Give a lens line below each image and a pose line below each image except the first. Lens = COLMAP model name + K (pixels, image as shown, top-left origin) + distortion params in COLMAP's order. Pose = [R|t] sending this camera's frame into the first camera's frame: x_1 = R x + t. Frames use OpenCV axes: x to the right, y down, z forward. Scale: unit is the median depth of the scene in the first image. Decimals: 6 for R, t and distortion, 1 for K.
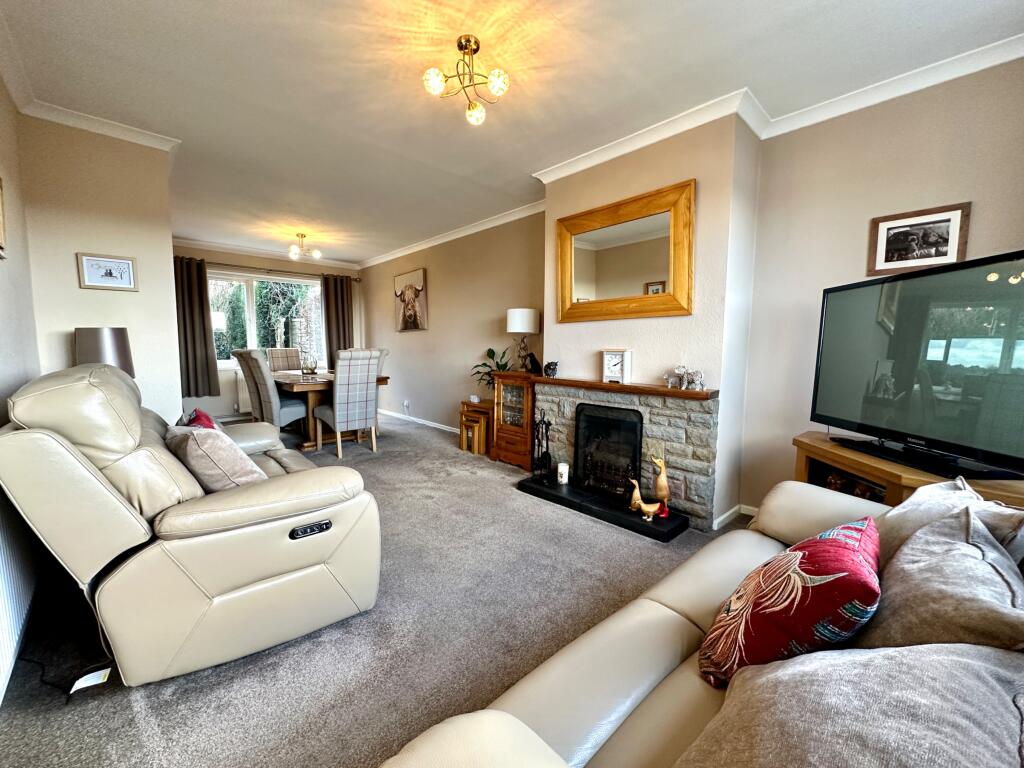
lens RADIAL K [[417.4, 0, 509.1], [0, 417.4, 385.8], [0, 0, 1]] dist [0.001337, -0.000876]
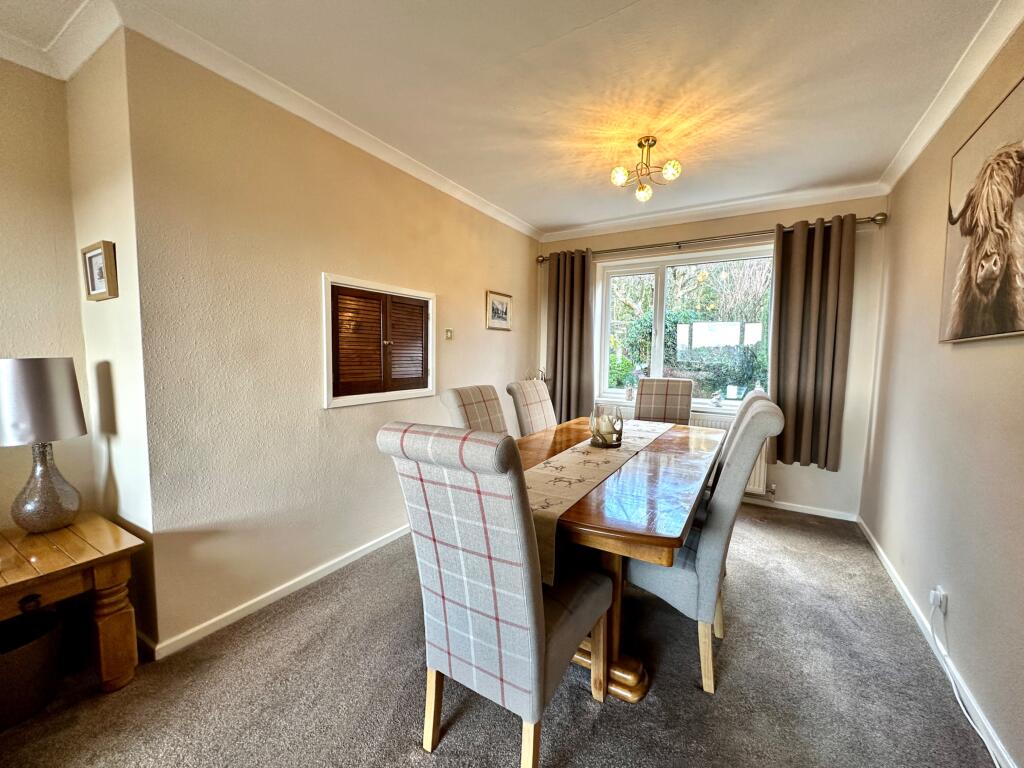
lens RADIAL K [[417.4, 0, 511.4], [0, 417.4, 385.3], [0, 0, 1]] dist [0.001337, -0.000876]
pose [[0.278614, 0.066603, -0.958091, -0.073376], [-0.102805, 0.993929, 0.039198, -0.085319], [0.954885, 0.087576, 0.283769, 0.649278]]
